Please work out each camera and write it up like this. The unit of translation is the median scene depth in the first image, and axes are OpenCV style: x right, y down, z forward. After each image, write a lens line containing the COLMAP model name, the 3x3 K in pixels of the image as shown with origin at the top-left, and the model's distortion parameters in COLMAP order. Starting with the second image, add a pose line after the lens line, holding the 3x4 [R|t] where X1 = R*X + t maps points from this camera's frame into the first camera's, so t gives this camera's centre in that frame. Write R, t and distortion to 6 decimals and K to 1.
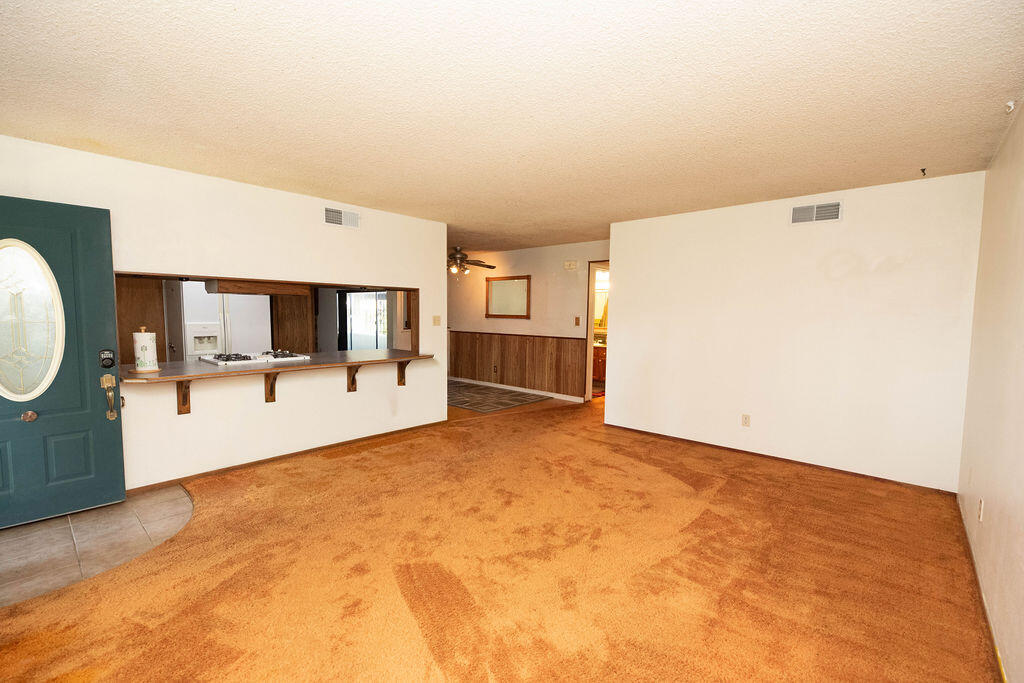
lens RADIAL K [[442.5, 0, 510.8], [0, 442.5, 346.9], [0, 0, 1]] dist [-0.003598, -0.000959]
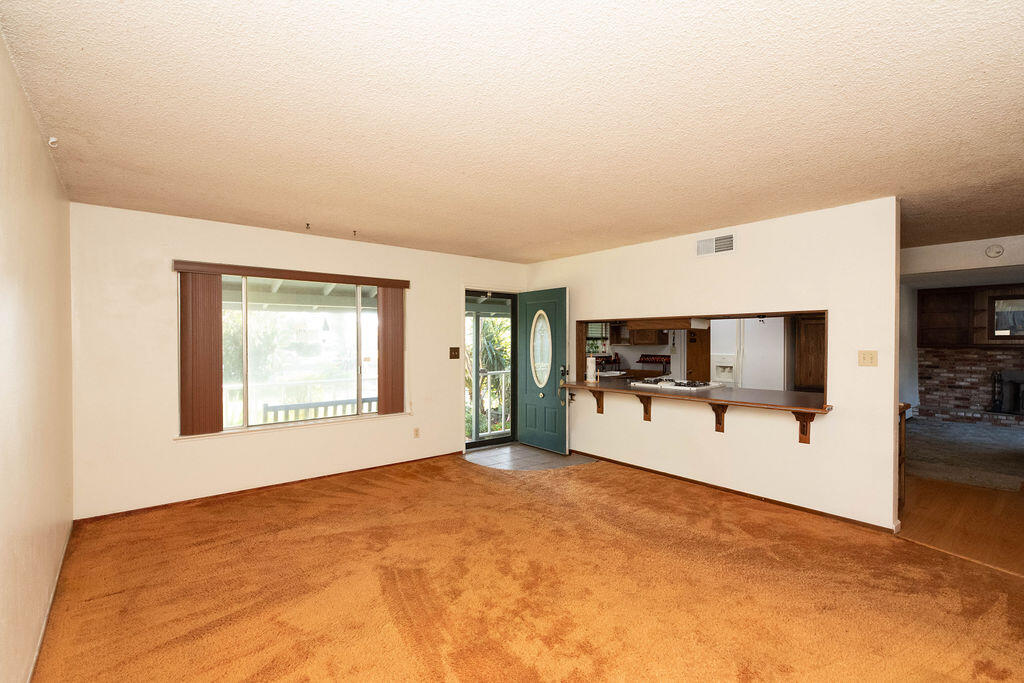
lens RADIAL K [[473.9, 0, 515.5], [0, 473.9, 346.4], [0, 0, 1]] dist [0.001973, 0.000529]
pose [[-0.136149, 0.004724, -0.990677, 0.421835], [-0.076615, 0.996944, 0.015283, -0.035865], [0.987721, 0.077982, -0.135371, 0.450058]]
